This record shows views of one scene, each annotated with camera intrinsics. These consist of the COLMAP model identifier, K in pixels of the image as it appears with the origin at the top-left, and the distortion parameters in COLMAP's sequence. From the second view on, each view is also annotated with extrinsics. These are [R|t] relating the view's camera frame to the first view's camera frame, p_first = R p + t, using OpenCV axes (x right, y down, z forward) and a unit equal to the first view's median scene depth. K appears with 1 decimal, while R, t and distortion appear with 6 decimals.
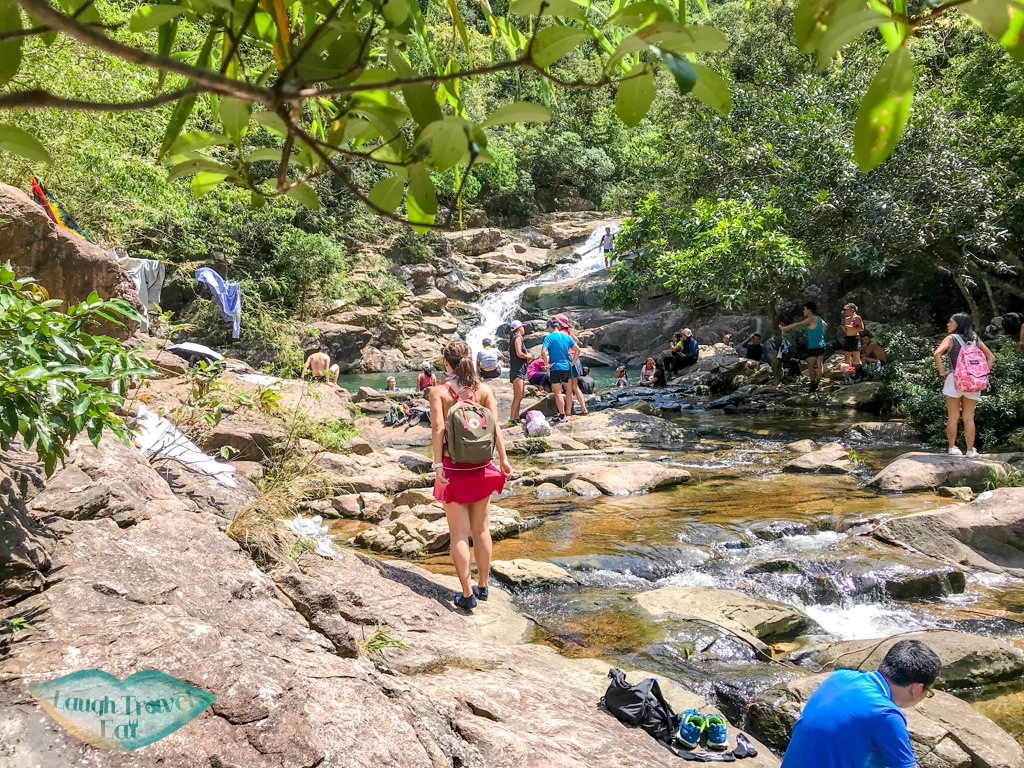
lens RADIAL K [[851.0, 0, 512.1], [0, 851.0, 383.9], [0, 0, 1]] dist [0.011715, -0.015928]
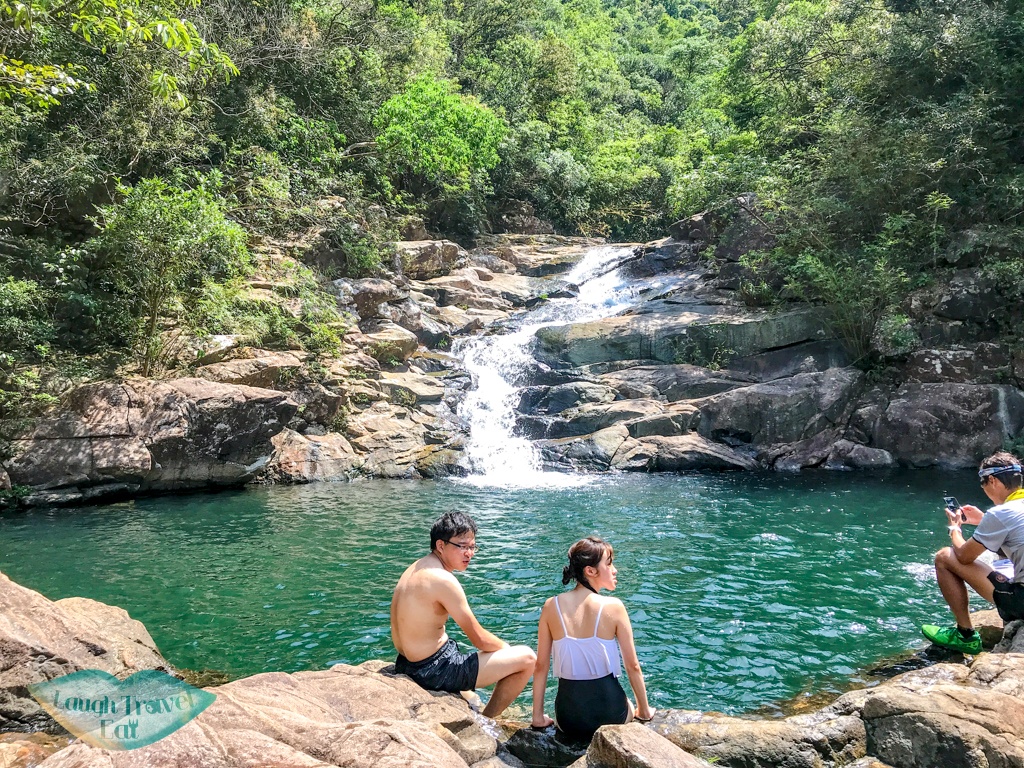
lens RADIAL K [[851.0, 0, 511.8], [0, 851.0, 384.2], [0, 0, 1]] dist [0.011715, -0.015928]
pose [[0.980256, 0.019721, 0.196745, -0.127749], [-0.005712, 0.997423, -0.071519, -0.032981], [-0.197648, 0.068983, 0.977843, 0.453133]]
